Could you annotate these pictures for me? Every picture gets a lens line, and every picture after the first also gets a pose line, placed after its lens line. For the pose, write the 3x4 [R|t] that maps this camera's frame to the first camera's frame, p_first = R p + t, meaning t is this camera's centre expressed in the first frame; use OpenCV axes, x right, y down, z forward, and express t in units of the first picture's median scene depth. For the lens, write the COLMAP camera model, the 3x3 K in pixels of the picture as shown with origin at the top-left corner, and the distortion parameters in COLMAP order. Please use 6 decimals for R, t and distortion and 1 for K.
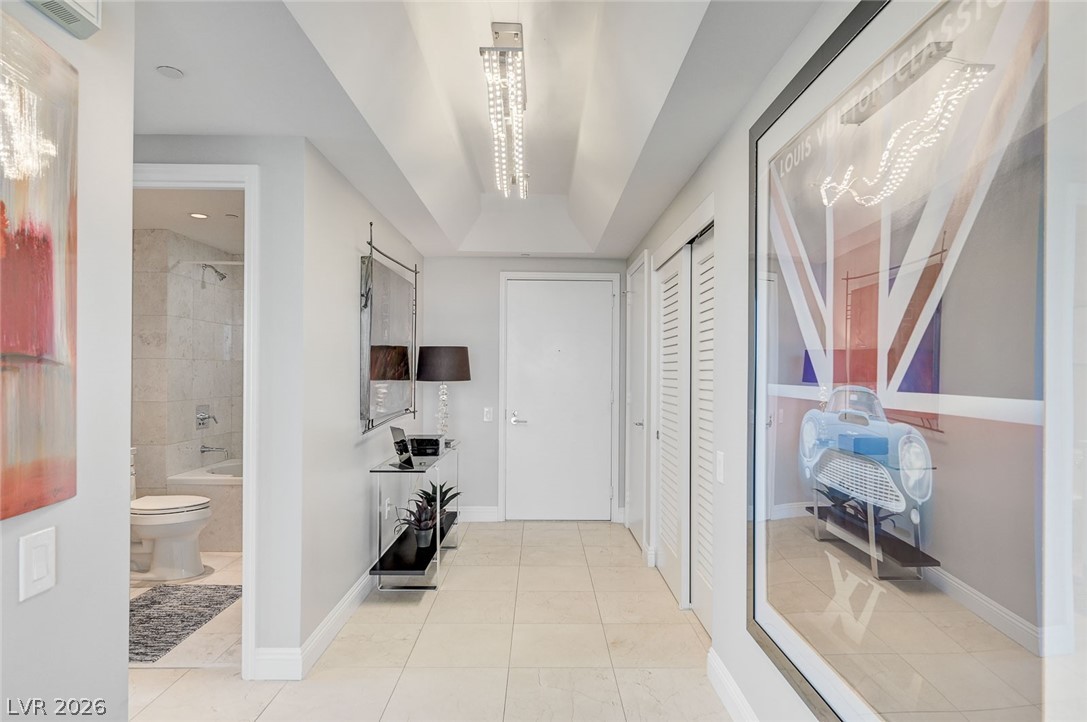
lens RADIAL K [[596.7, 0, 545.9], [0, 596.7, 371.7], [0, 0, 1]] dist [-0.002218, 0.000774]
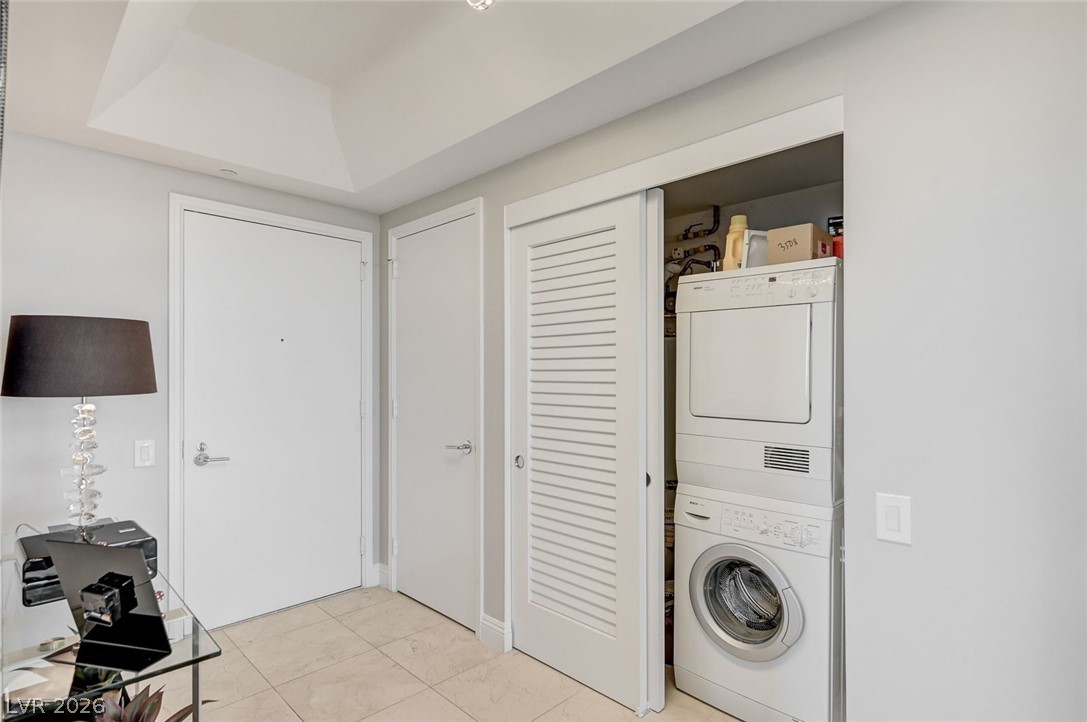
lens RADIAL K [[544.1, 0, 537.8], [0, 544.1, 374.6], [0, 0, 1]] dist [-0.001828, 0.000200]
pose [[0.713841, -0.006461, 0.700278, -0.214252], [0.004051, 0.999979, 0.005097, 0.000063], [-0.700296, -0.000802, 0.713852, 0.460399]]
